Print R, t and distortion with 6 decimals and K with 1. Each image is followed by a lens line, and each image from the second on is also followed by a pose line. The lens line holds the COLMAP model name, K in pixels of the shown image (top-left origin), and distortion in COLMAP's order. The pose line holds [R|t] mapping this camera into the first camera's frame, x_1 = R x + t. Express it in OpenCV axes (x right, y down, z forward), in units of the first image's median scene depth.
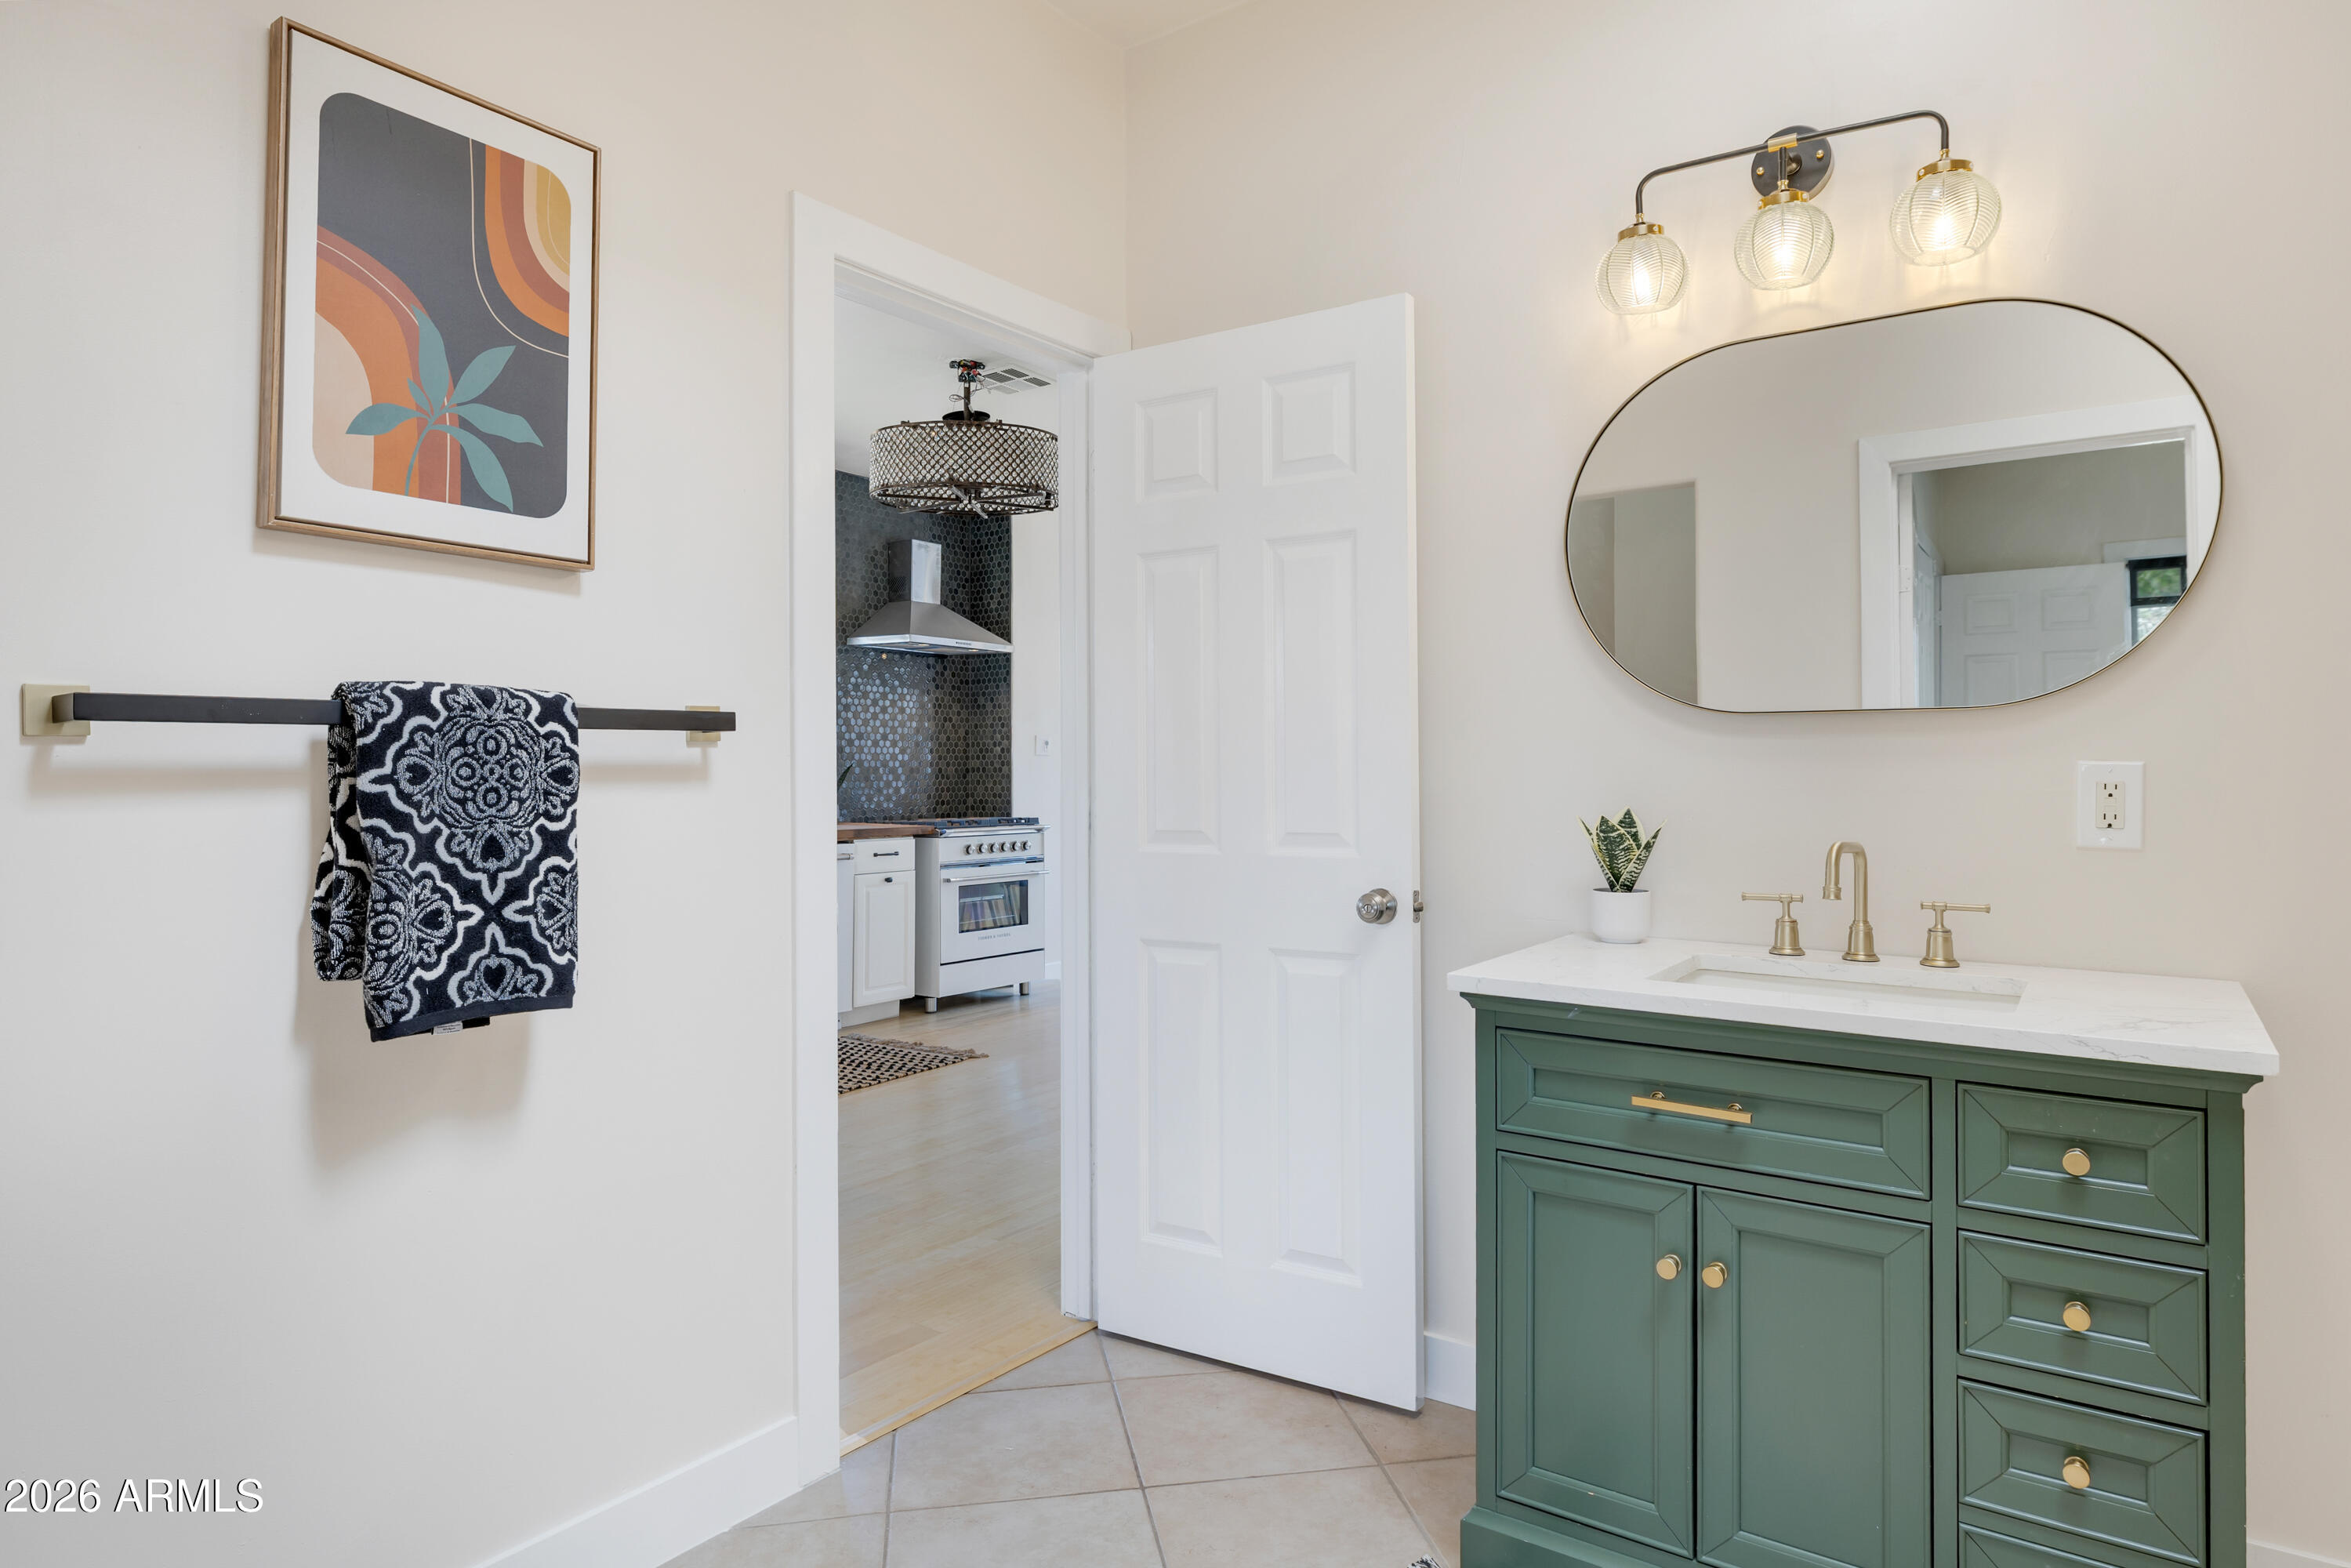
lens RADIAL K [[1326.2, 0, 1169.9], [0, 1326.2, 760.6], [0, 0, 1]] dist [0.001494, 0.000516]
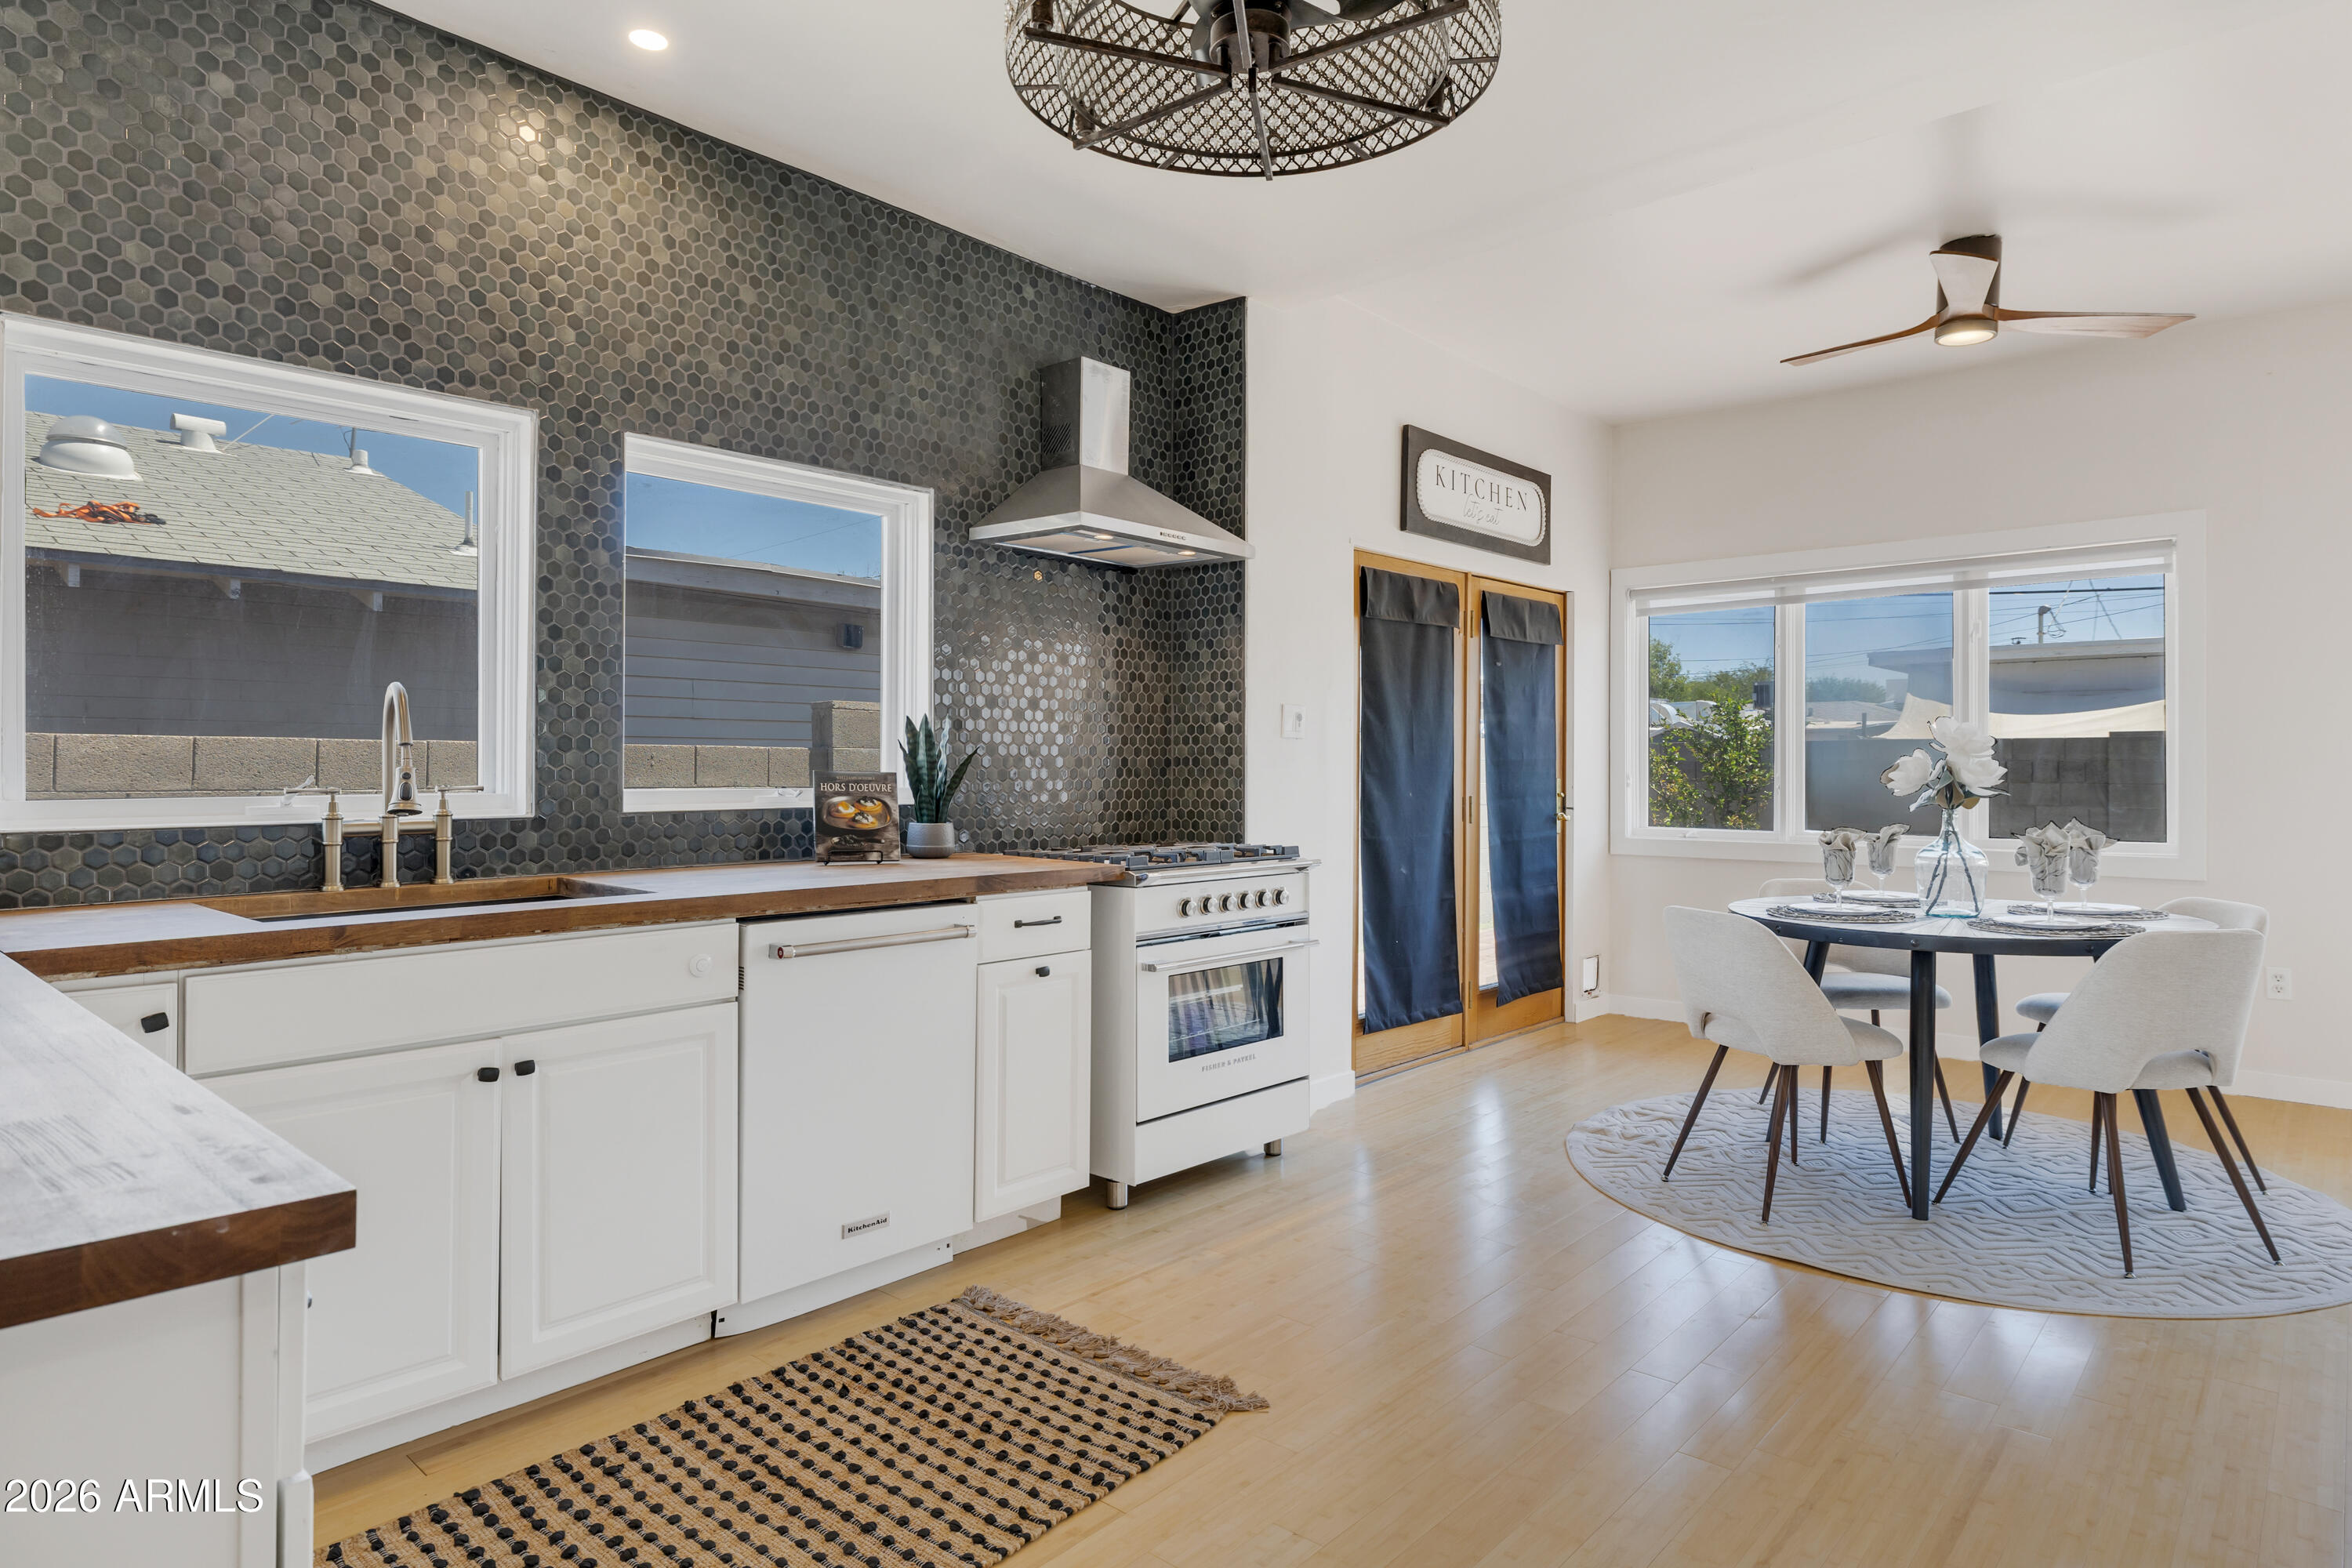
lens RADIAL K [[1326.7, 0, 1170.4], [0, 1326.7, 760.6], [0, 0, 1]] dist [0.001494, 0.000516]
pose [[0.994718, 0.002851, -0.102602, -0.097192], [-0.002525, 0.999991, 0.003312, 0.004831], [0.102611, -0.003035, 0.994717, 0.434358]]
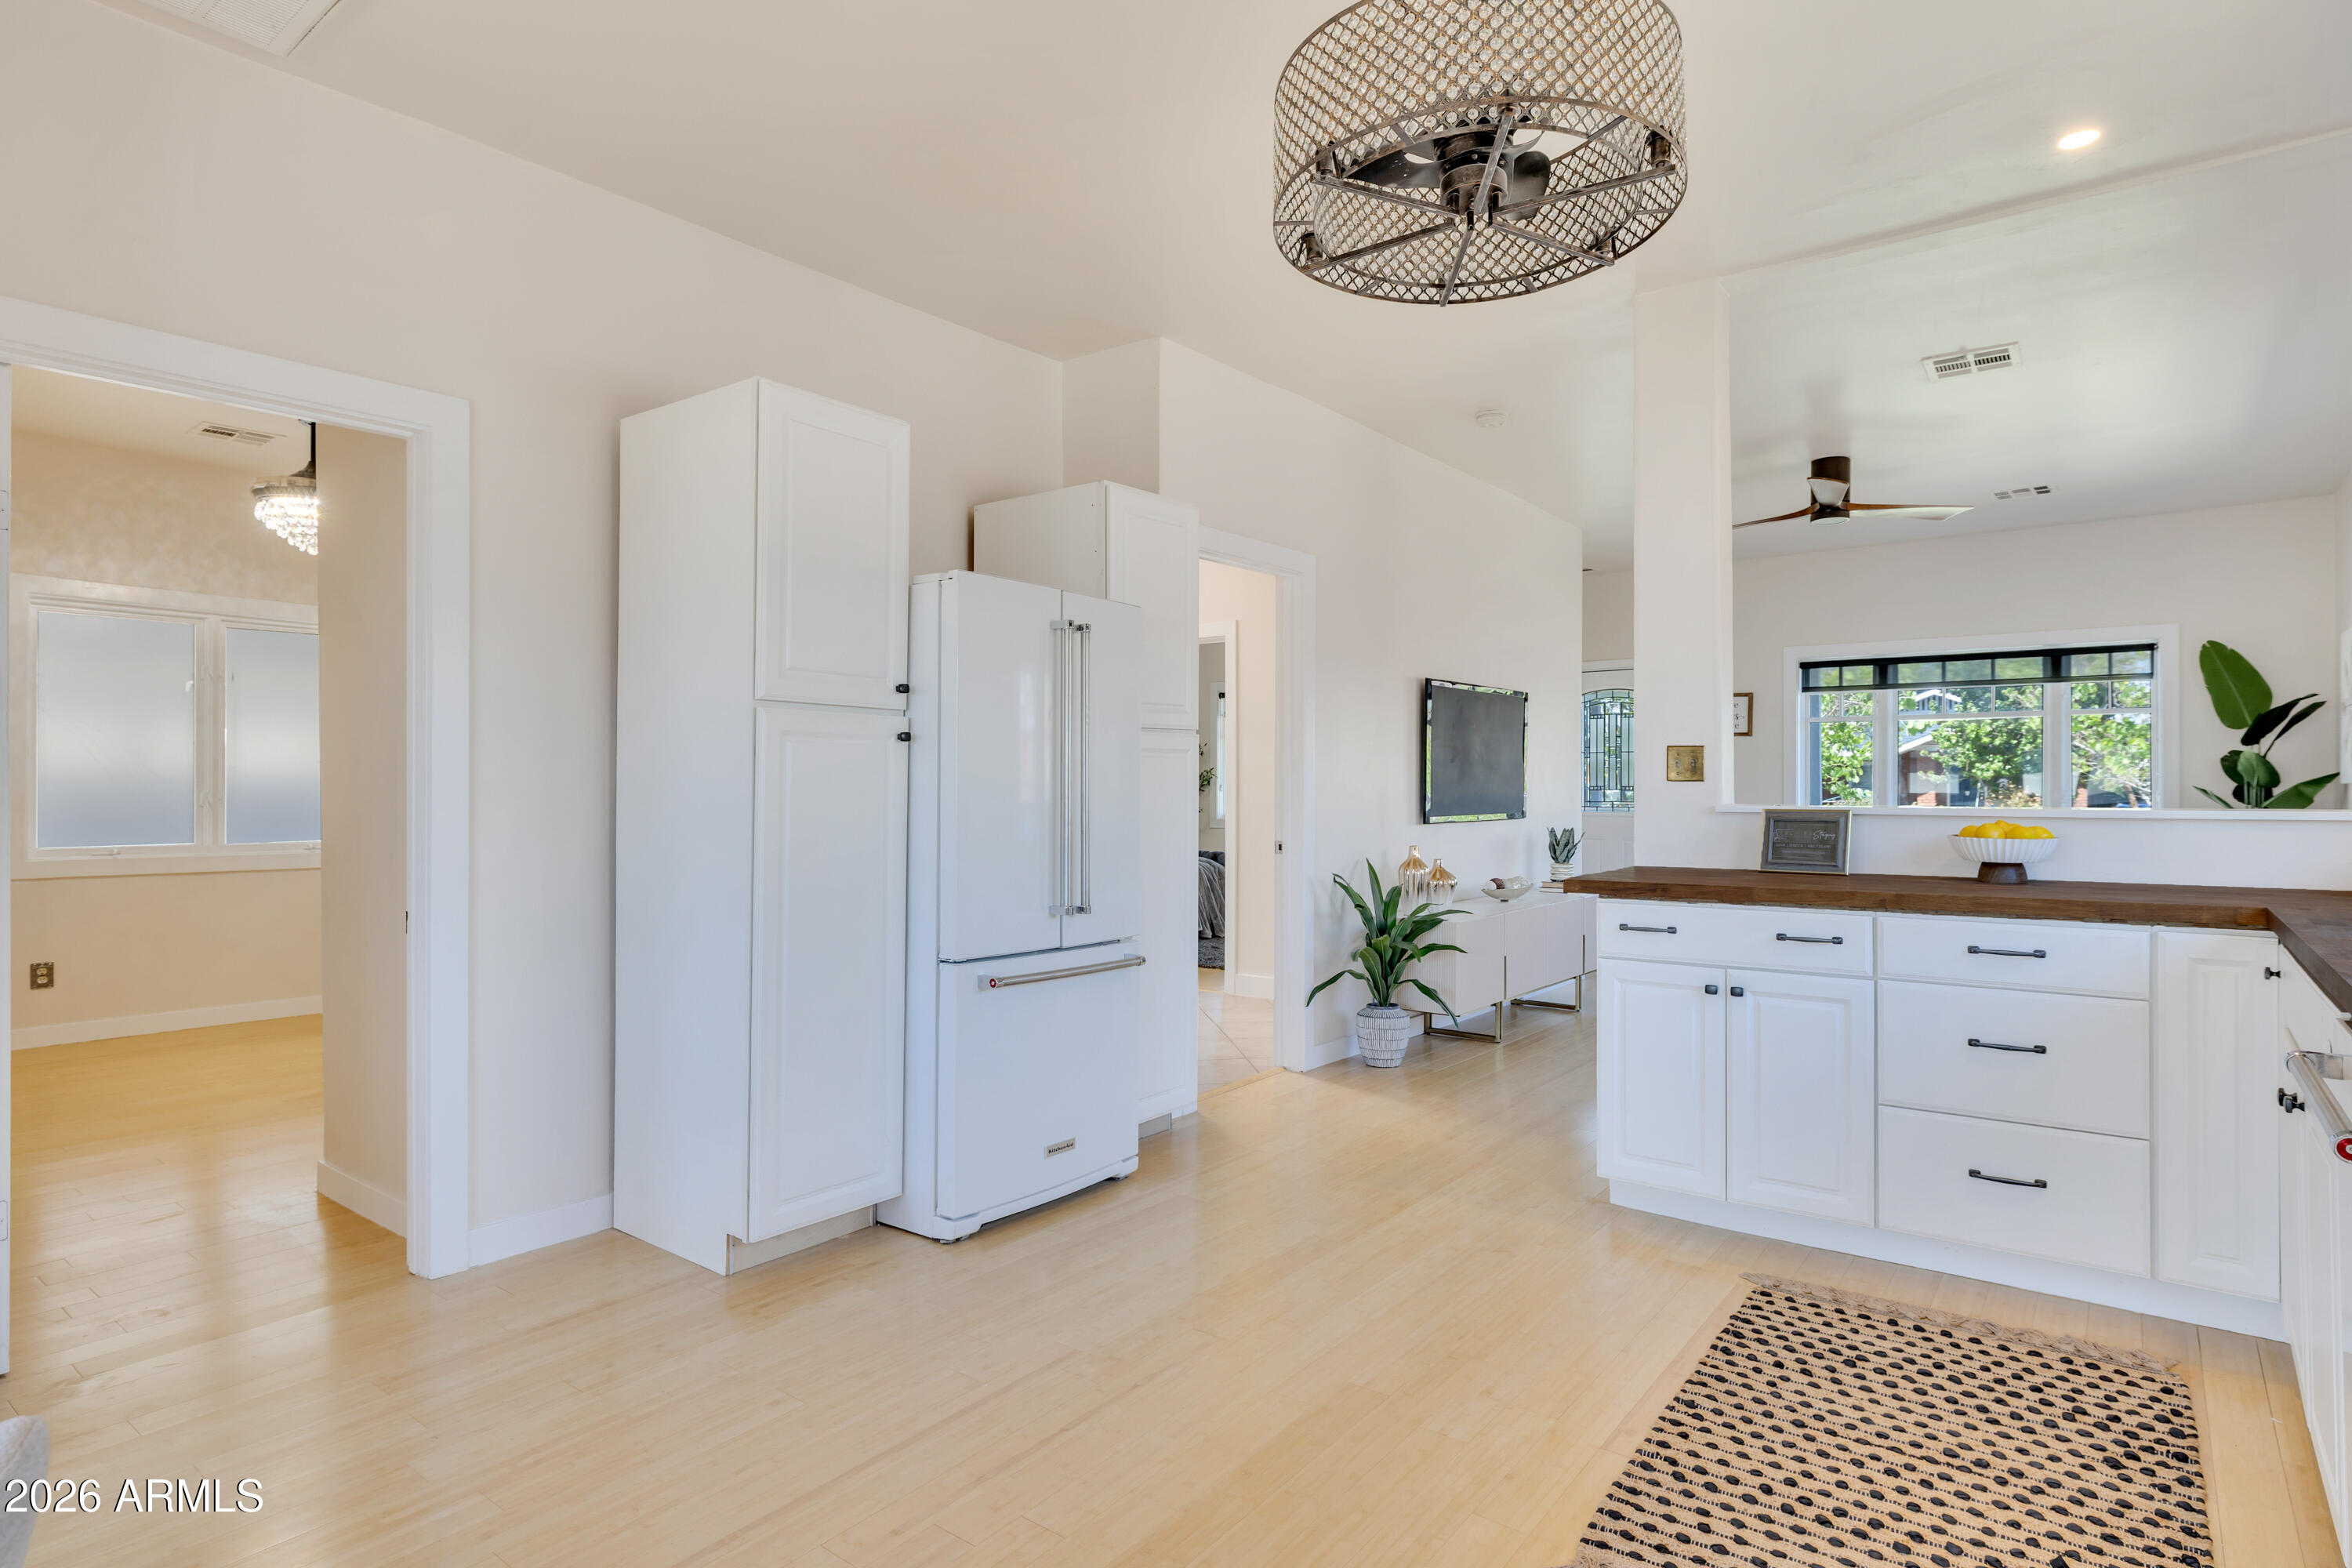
lens RADIAL K [[1241.9, 0, 1173.5], [0, 1241.9, 786.3], [0, 0, 1]] dist [-0.003253, -0.001766]
pose [[-0.999401, 0.005235, 0.034215, -0.041020], [0.004931, 0.999948, -0.008969, 0.010179], [-0.034260, -0.008795, -0.999374, 1.048498]]
